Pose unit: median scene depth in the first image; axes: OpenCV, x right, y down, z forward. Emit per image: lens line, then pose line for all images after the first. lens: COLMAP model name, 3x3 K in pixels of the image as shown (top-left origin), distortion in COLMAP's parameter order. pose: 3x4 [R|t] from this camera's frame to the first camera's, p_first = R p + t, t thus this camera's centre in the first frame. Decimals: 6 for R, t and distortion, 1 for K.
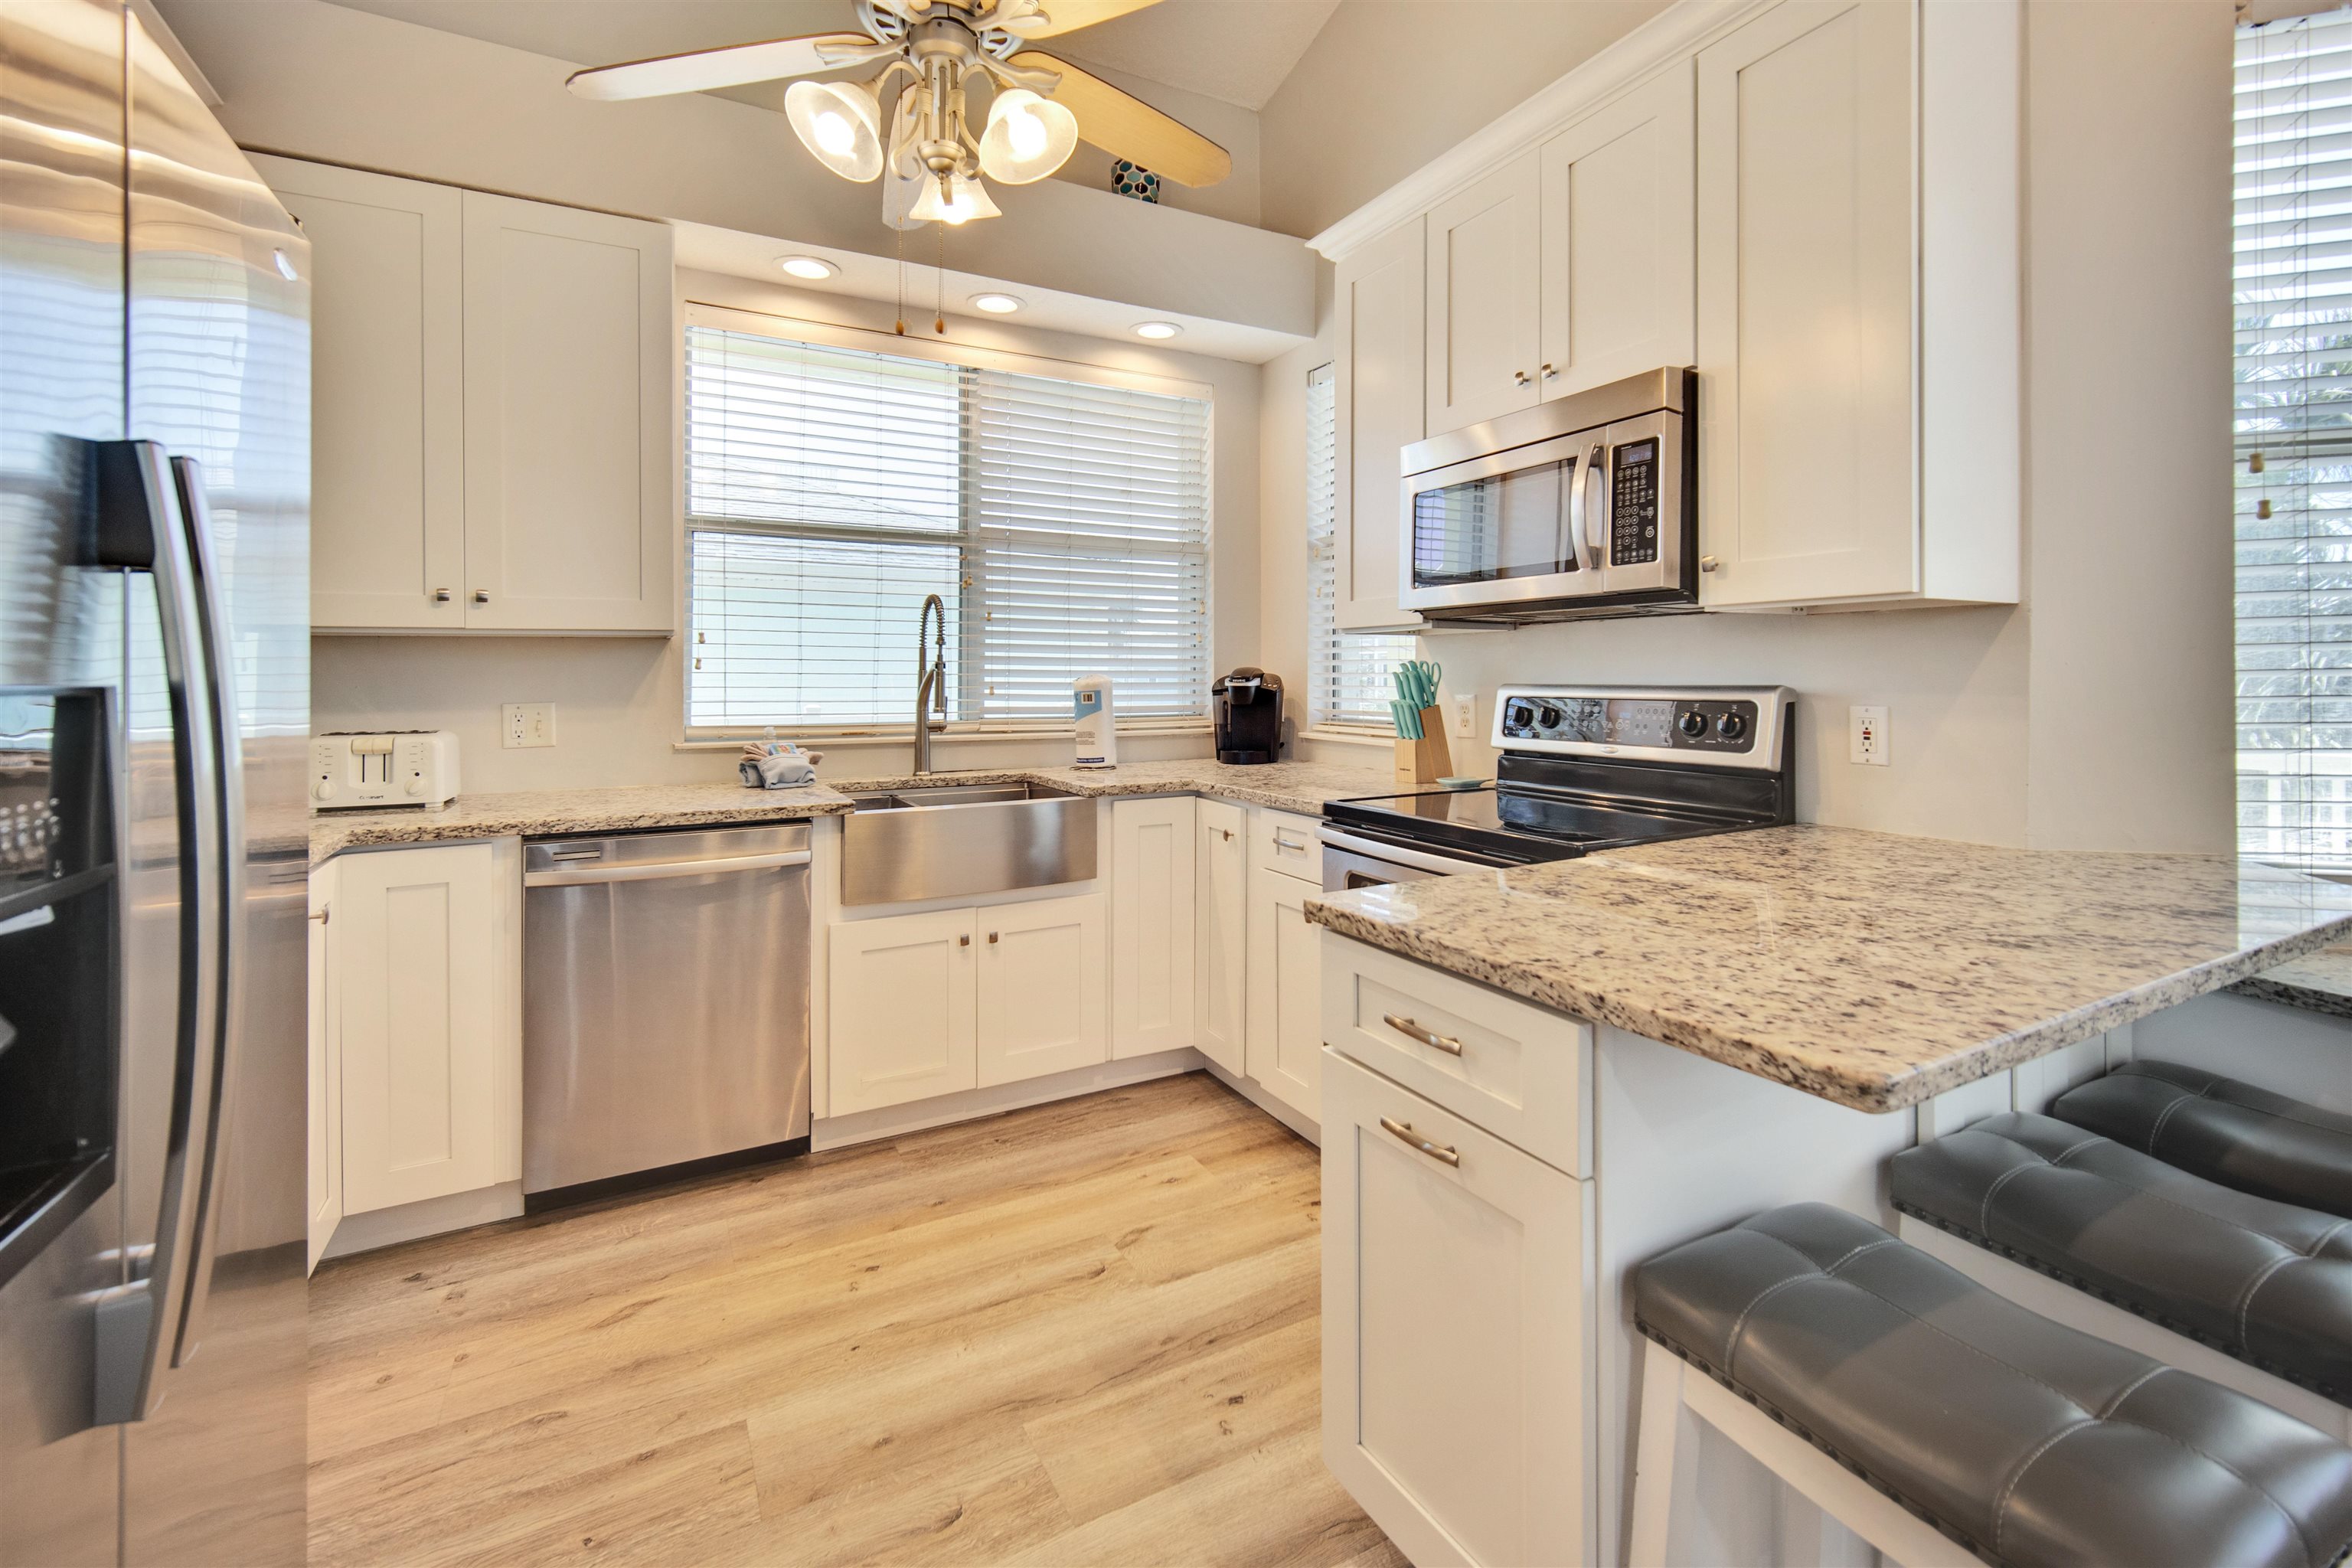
lens RADIAL K [[1009.0, 0, 1191.7], [0, 1009.0, 687.9], [0, 0, 1]] dist [0.001853, 0.000002]
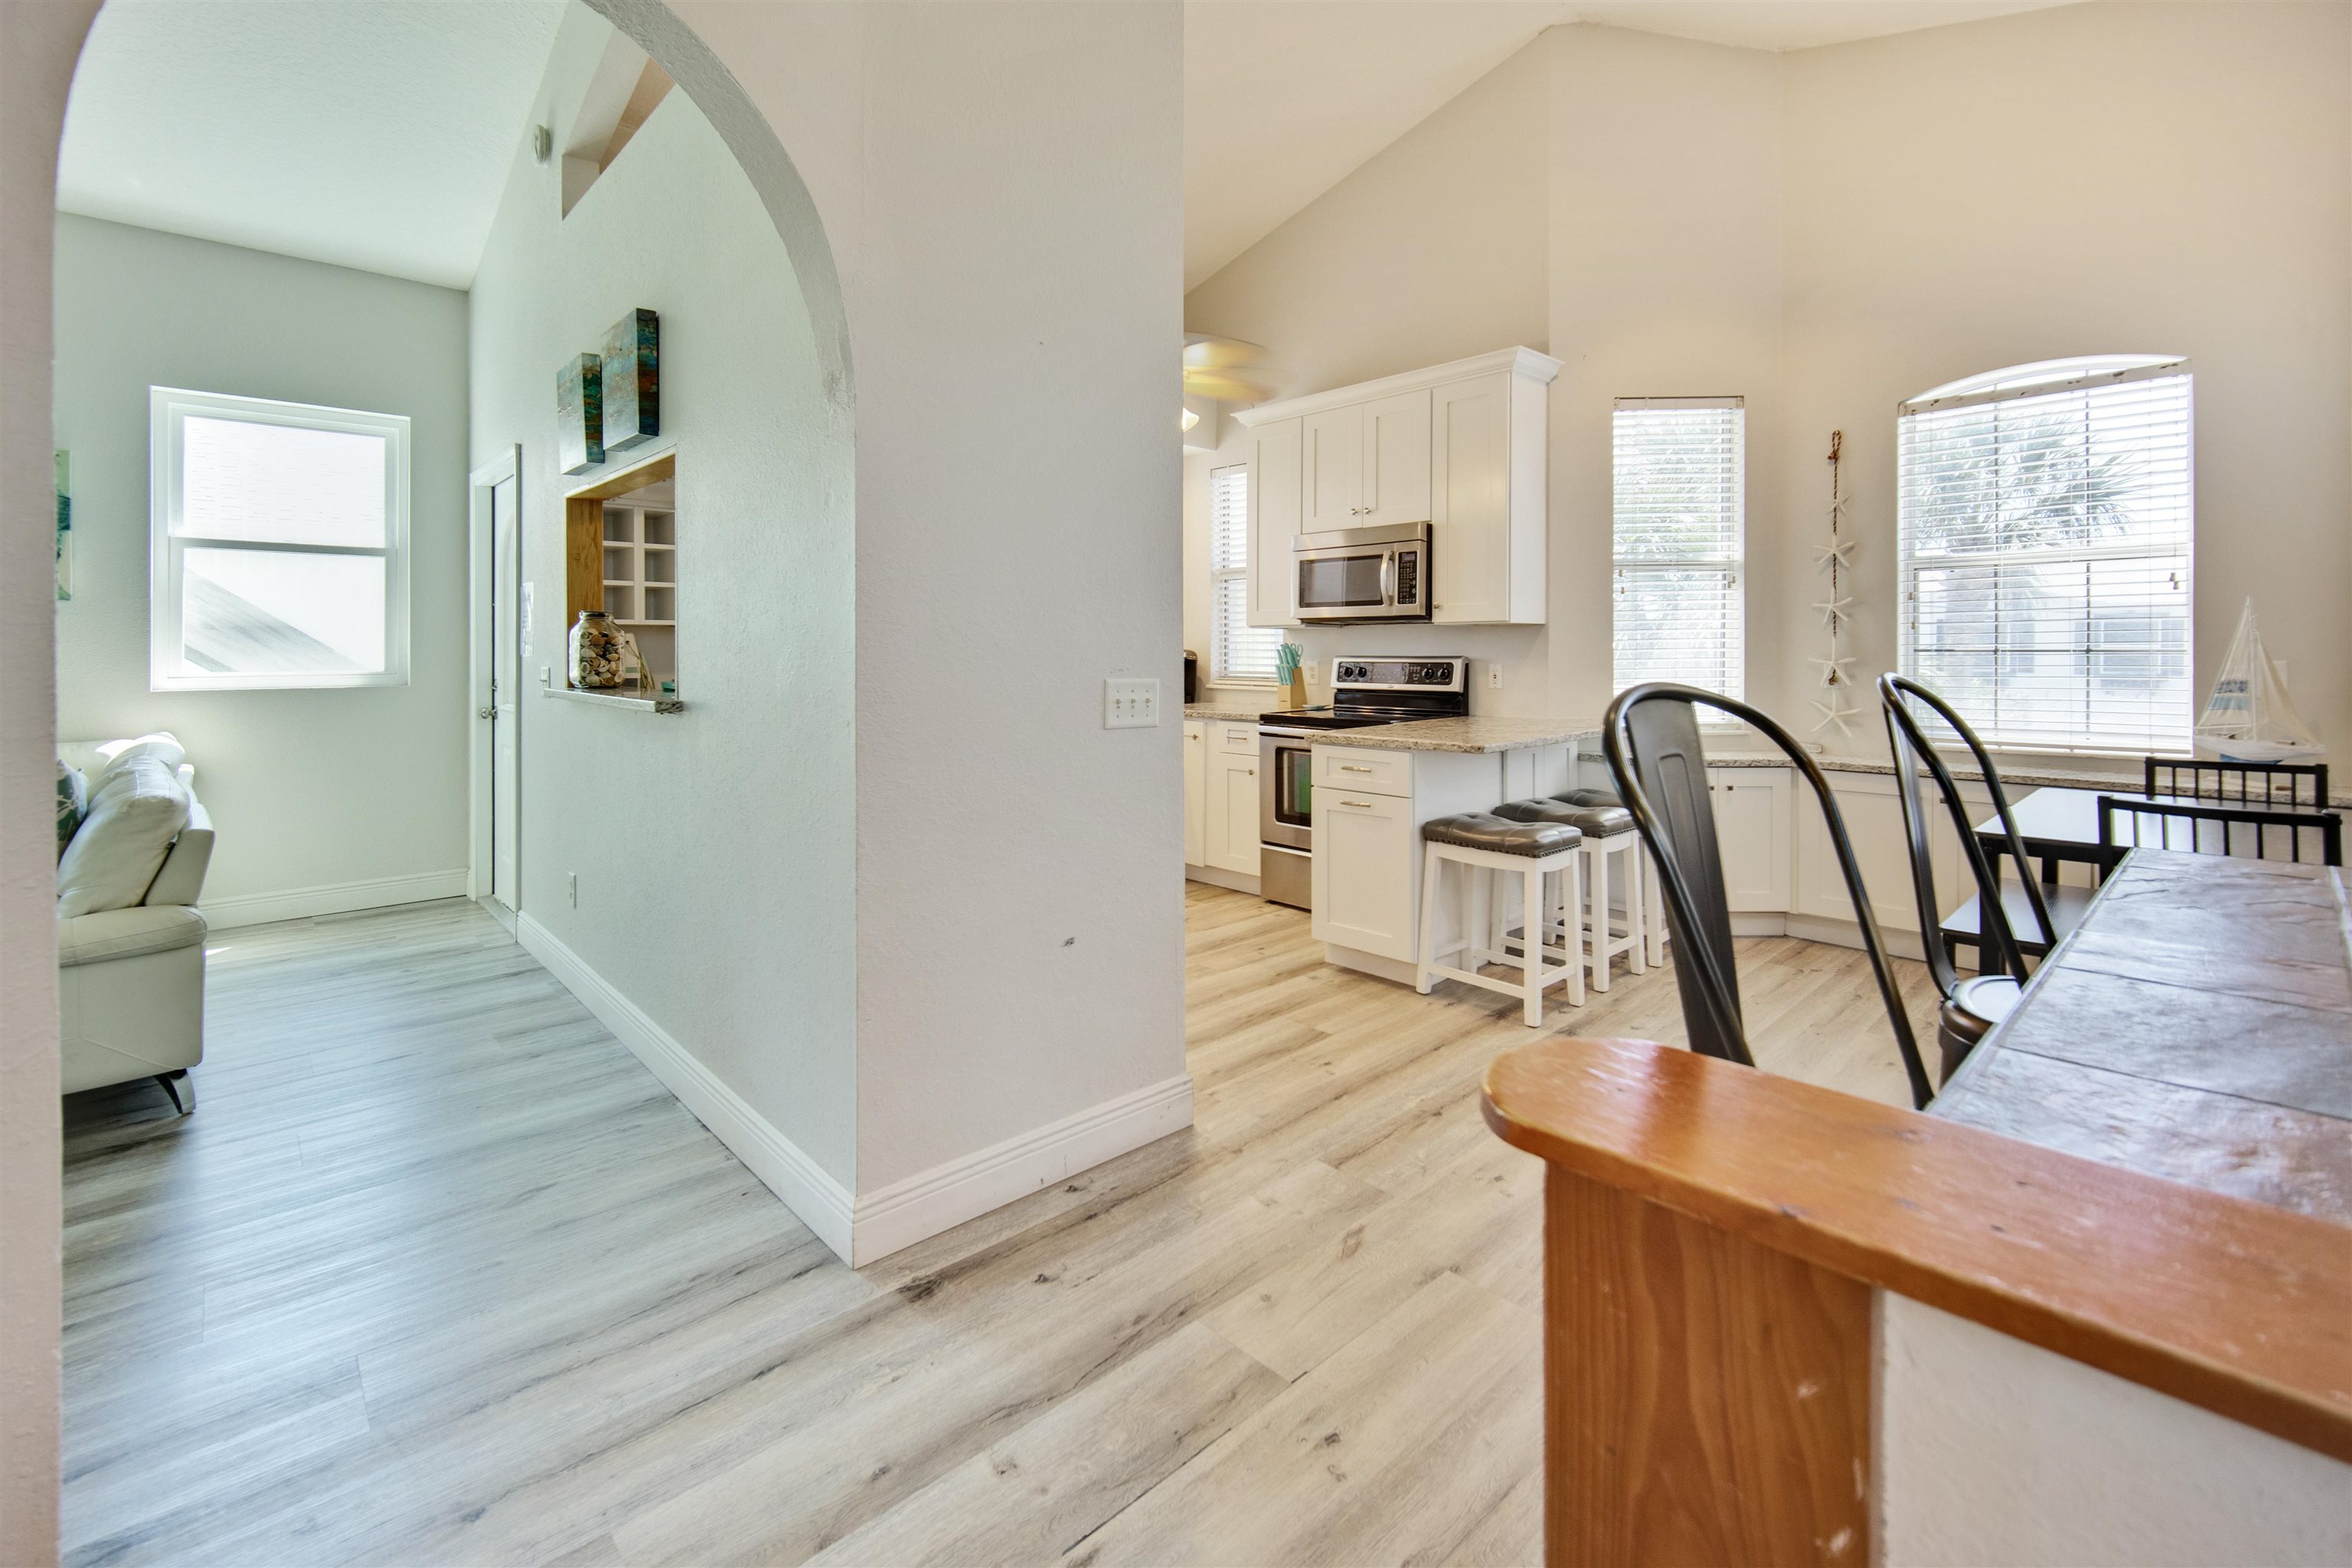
lens RADIAL K [[1002.8, 0, 1184.1], [0, 1002.8, 677.1], [0, 0, 1]] dist [-0.000657, 0.000214]
pose [[0.967587, -0.005394, 0.252479, -0.590373], [0.001558, 0.999880, 0.015392, 0.009493], [-0.252531, -0.014500, 0.967480, -1.019635]]
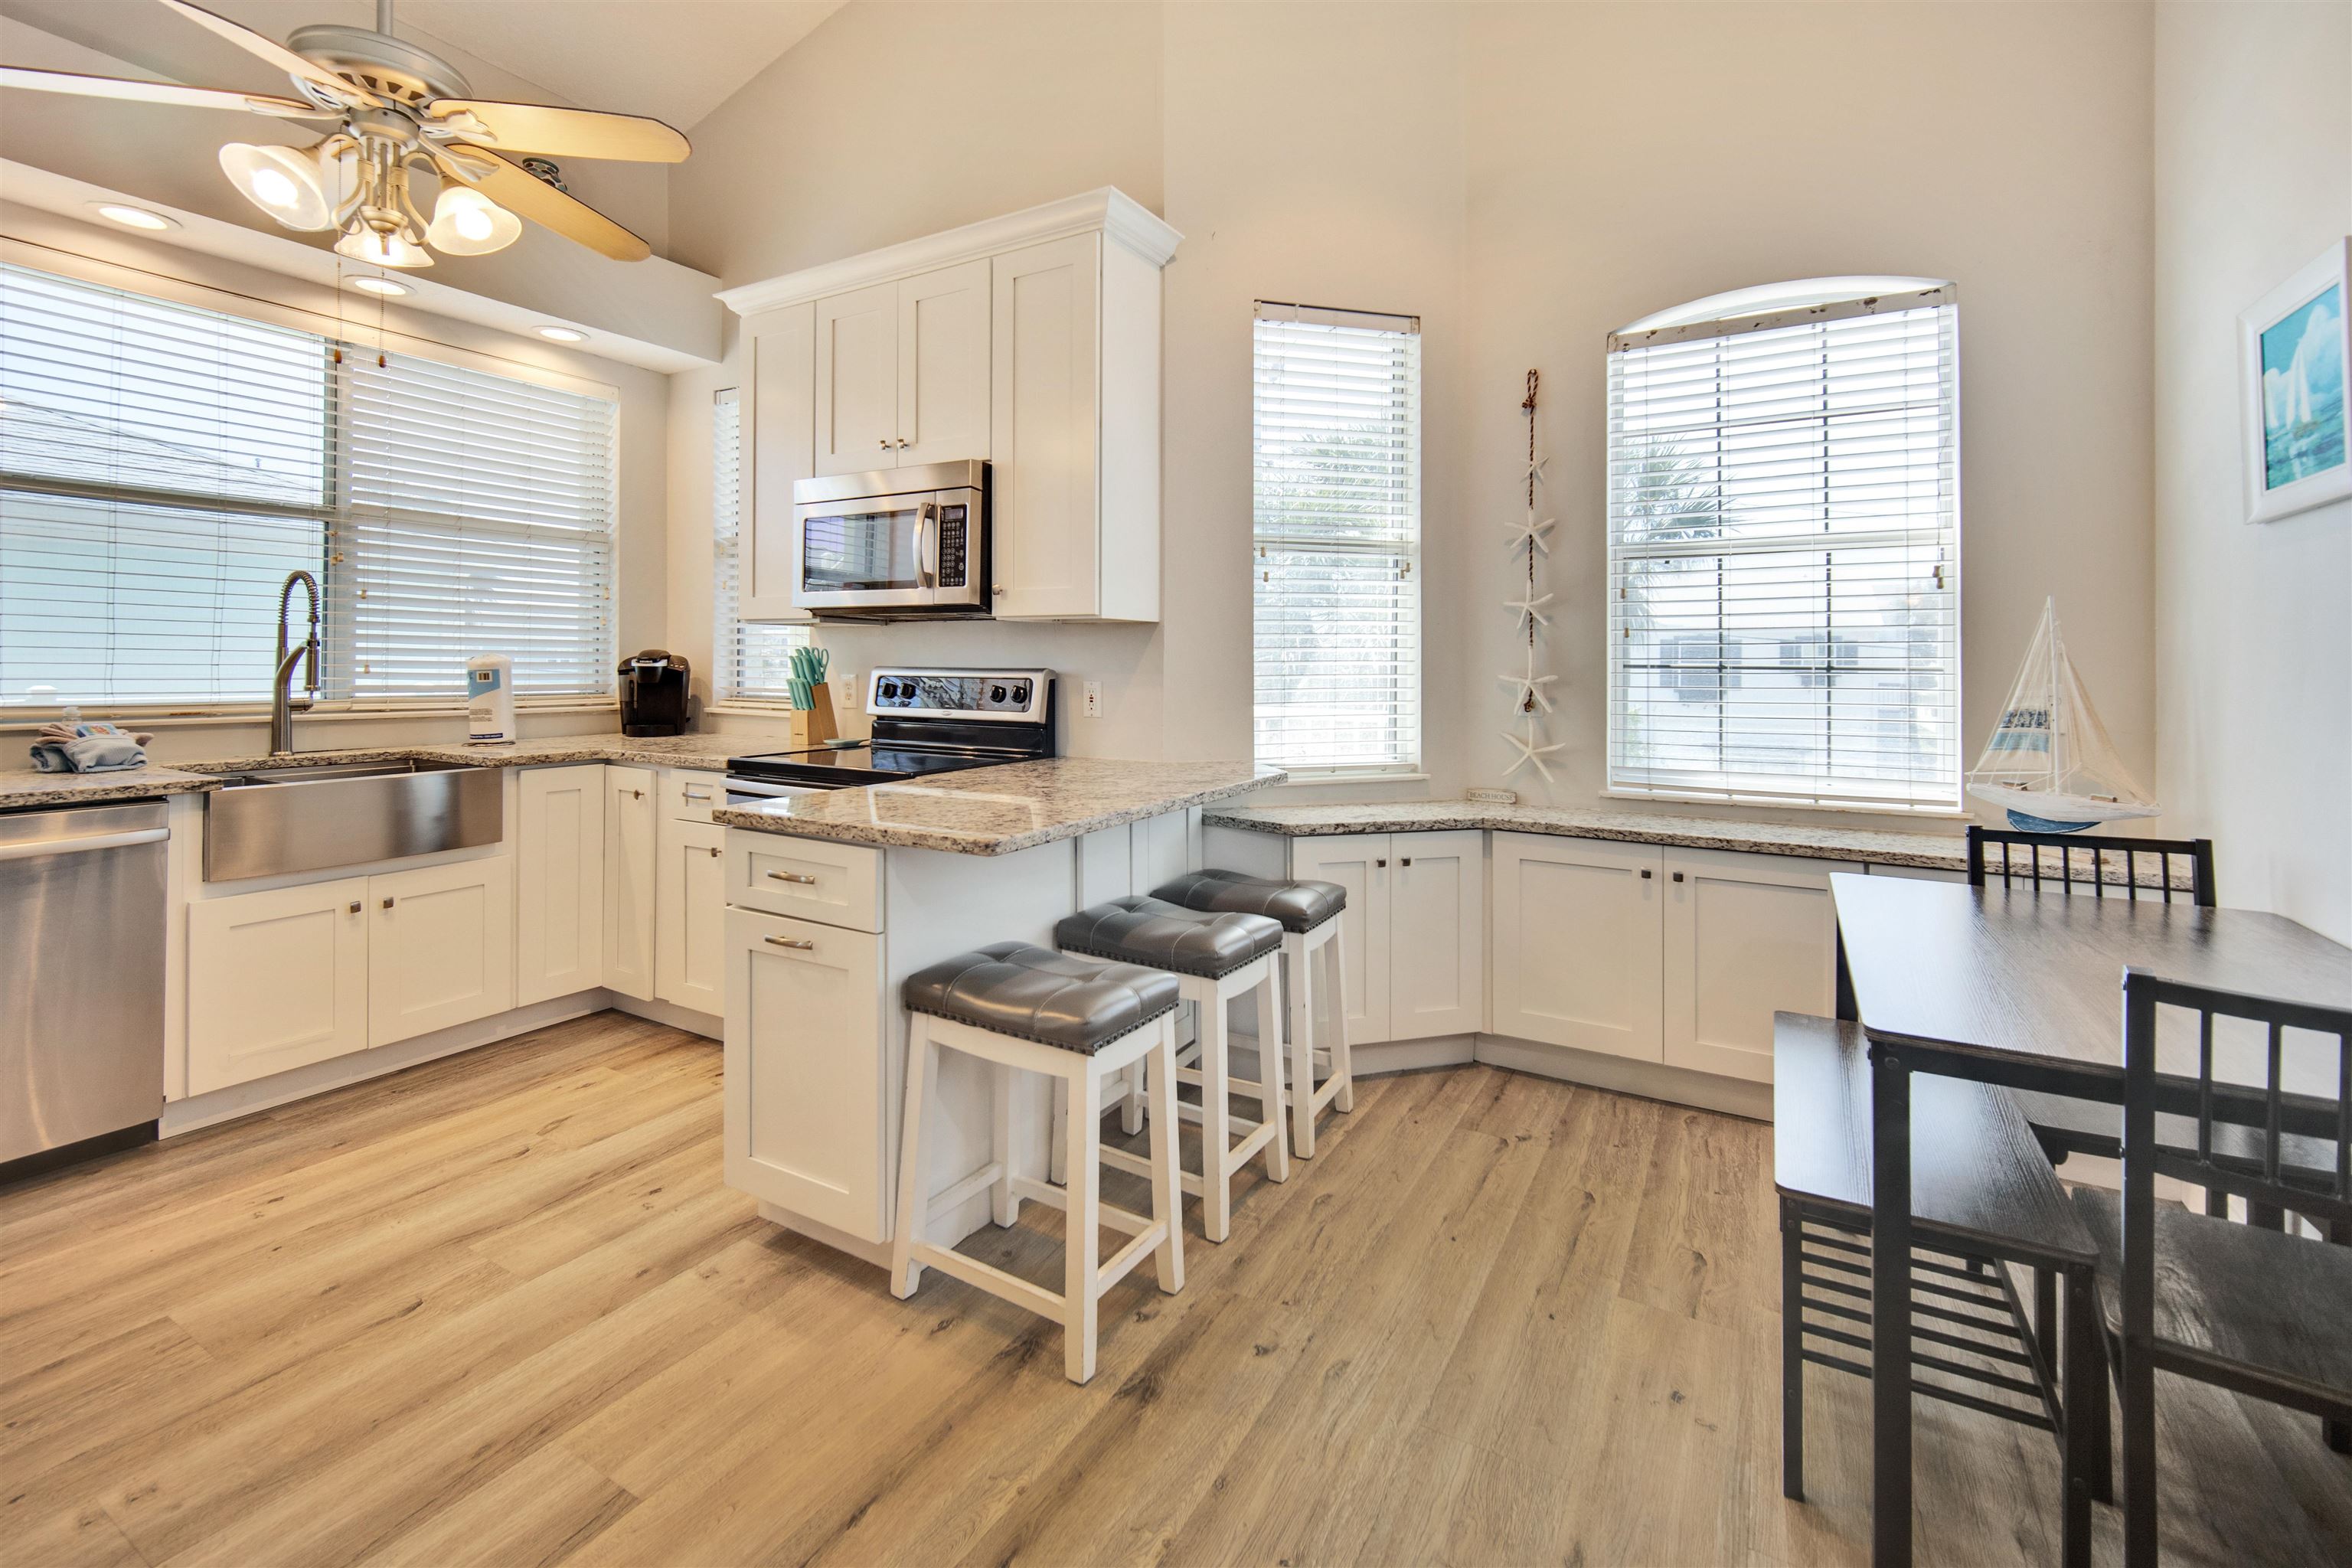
lens RADIAL K [[1009.0, 0, 1167.2], [0, 1009.0, 673.3], [0, 0, 1]] dist [0.001853, 0.000002]
pose [[0.857693, 0.004089, 0.514146, -0.053339], [-0.005299, 0.999986, 0.000887, 0.002956], [-0.514135, -0.003485, 0.857702, -0.410529]]
